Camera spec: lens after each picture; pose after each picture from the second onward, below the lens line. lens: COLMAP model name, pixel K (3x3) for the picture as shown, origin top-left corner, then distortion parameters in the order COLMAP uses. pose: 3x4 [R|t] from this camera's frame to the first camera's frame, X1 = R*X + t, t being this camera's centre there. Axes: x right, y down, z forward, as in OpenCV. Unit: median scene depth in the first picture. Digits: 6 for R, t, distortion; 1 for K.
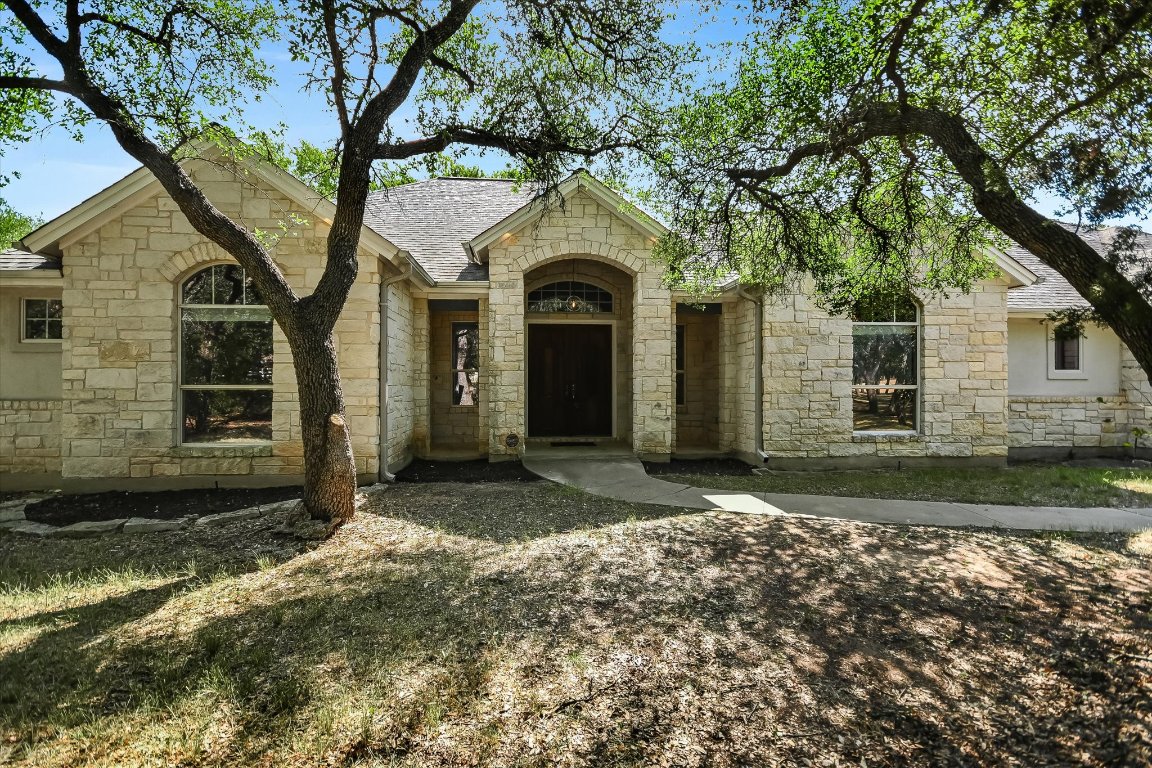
lens RADIAL K [[552.4, 0, 576.0], [0, 552.4, 384.0], [0, 0, 1]] dist [-0.000476, -0.001416]
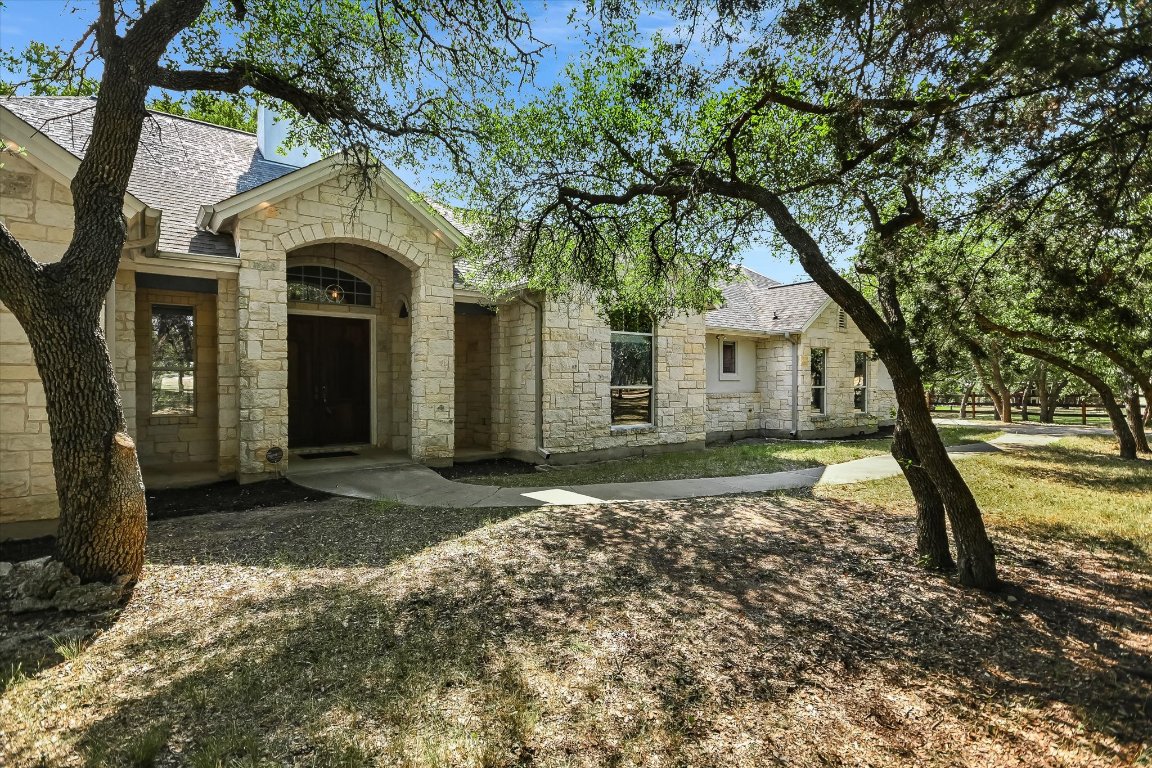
lens RADIAL K [[592.3, 0, 576.0], [0, 592.3, 384.0], [0, 0, 1]] dist [-0.003004, -0.000064]
pose [[0.833187, -0.003481, 0.552980, -0.392518], [0.001930, 0.999992, 0.003387, -0.010290], [-0.552988, -0.001755, 0.833188, 0.025565]]
